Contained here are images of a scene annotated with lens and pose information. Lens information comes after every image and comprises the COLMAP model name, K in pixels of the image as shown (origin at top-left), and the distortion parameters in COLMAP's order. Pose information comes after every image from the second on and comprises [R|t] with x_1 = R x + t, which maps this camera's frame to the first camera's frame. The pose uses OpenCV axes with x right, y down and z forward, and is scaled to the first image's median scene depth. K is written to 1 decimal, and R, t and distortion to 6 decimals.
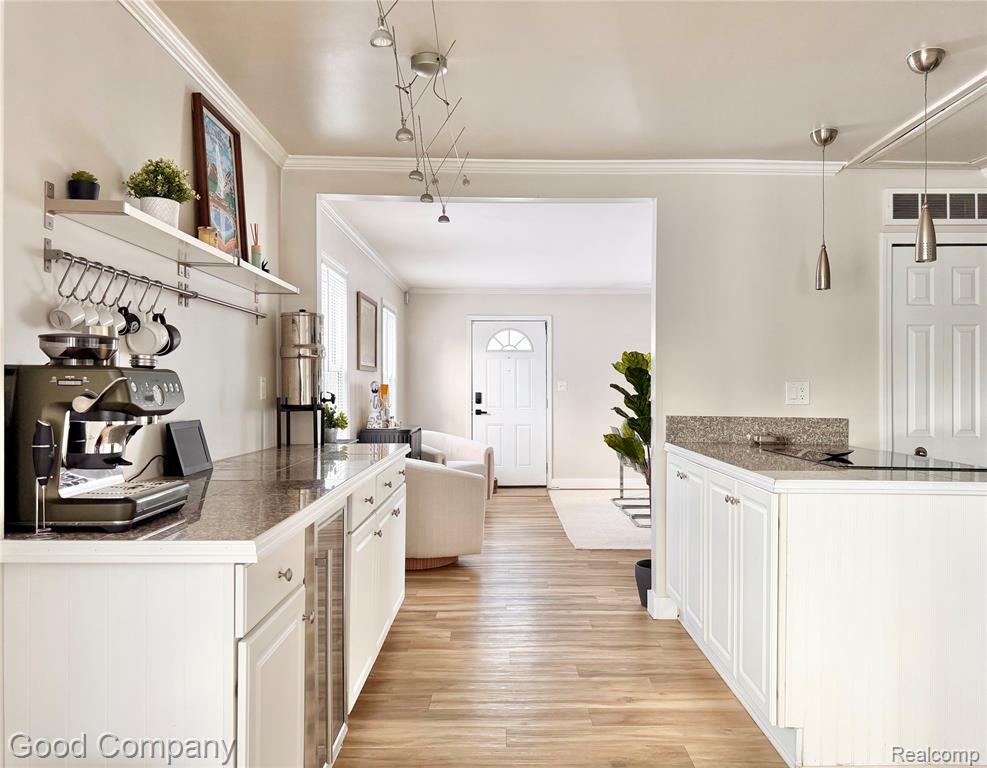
lens RADIAL K [[721.2, 0, 521.9], [0, 721.2, 384.3], [0, 0, 1]] dist [0.125001, -0.177331]
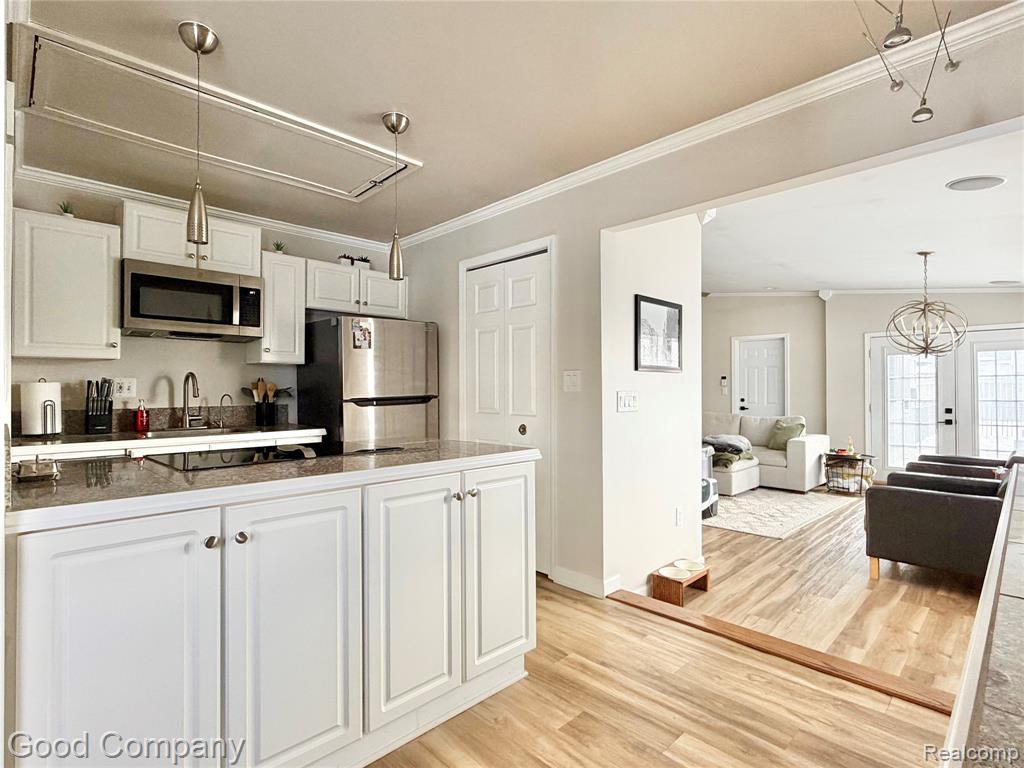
lens RADIAL K [[515.9, 0, 508.4], [0, 515.9, 382.6], [0, 0, 1]] dist [0.000975, 0.000407]
pose [[-0.678246, 0.007940, 0.734792, -0.171263], [-0.002620, 0.999909, -0.013224, 0.017386], [-0.734831, -0.010894, -0.678163, 1.024971]]
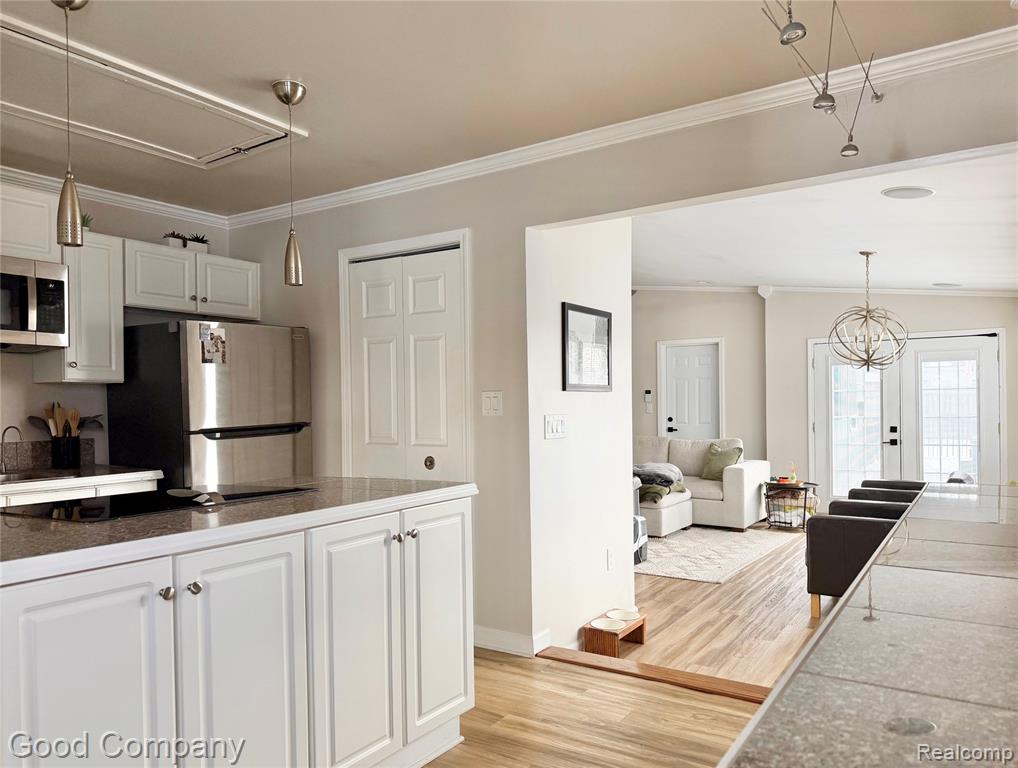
lens RADIAL K [[732.4, 0, 509.2], [0, 732.4, 402.1], [0, 0, 1]] dist [0.117738, -0.193689]
pose [[-0.820969, 0.009255, 0.570897, -0.218353], [0.008439, 0.999956, -0.004076, 0.005766], [-0.570910, 0.001472, -0.821011, 1.187914]]
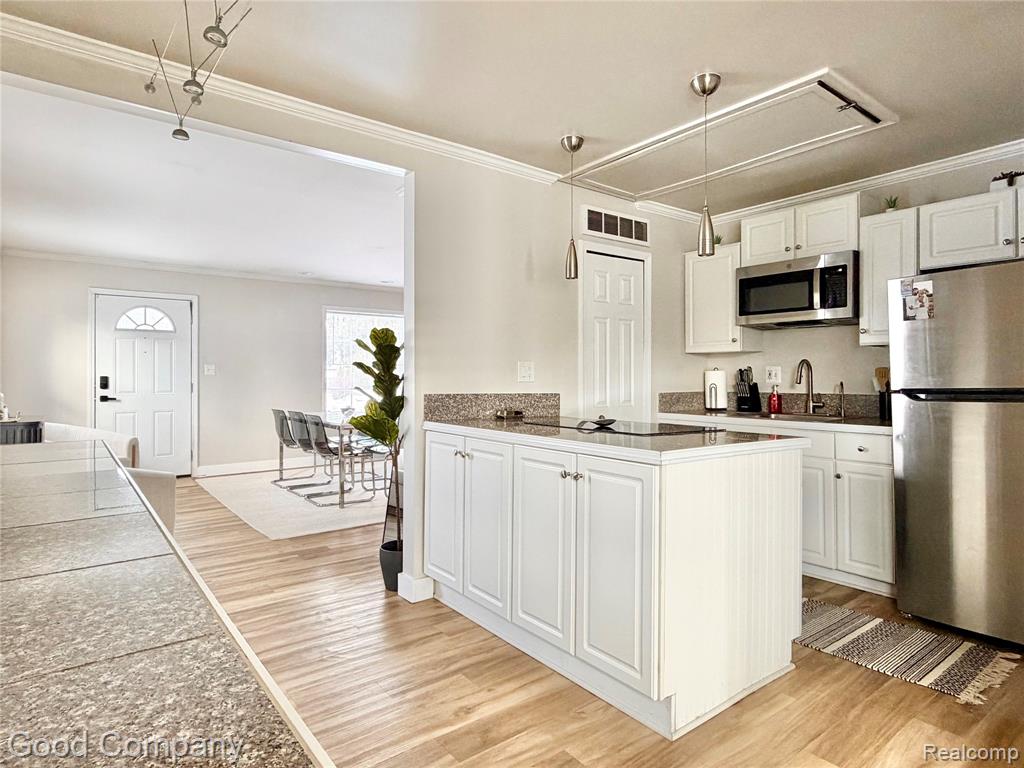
lens RADIAL K [[583.3, 0, 512.3], [0, 583.3, 371.3], [0, 0, 1]] dist [0.005505, -0.000065]
pose [[0.808967, 0.004778, 0.587835, -0.174165], [-0.002810, 0.999987, -0.004261, 0.016124], [-0.587848, 0.001795, 0.808970, 0.300670]]
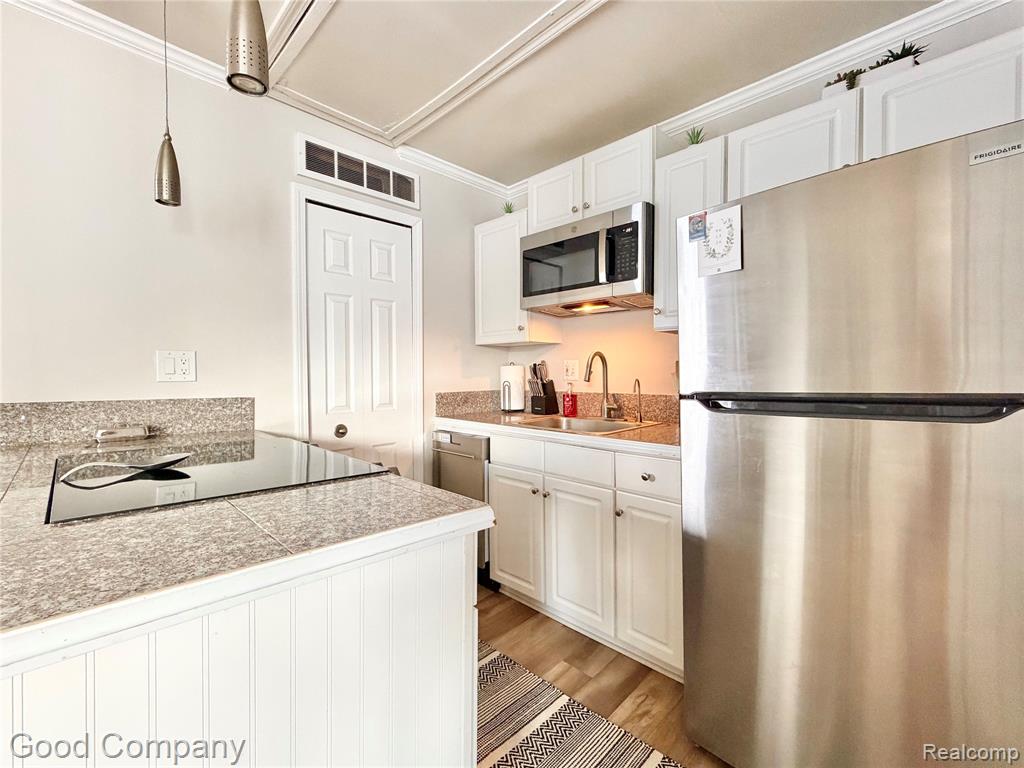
lens RADIAL K [[438.4, 0, 512.9], [0, 438.4, 380.4], [0, 0, 1]] dist [0.000712, 0.000080]
pose [[0.722842, -0.014119, 0.690869, 0.329258], [-0.002351, 0.999735, 0.022890, 0.016384], [-0.691010, -0.018170, 0.722617, 0.462727]]
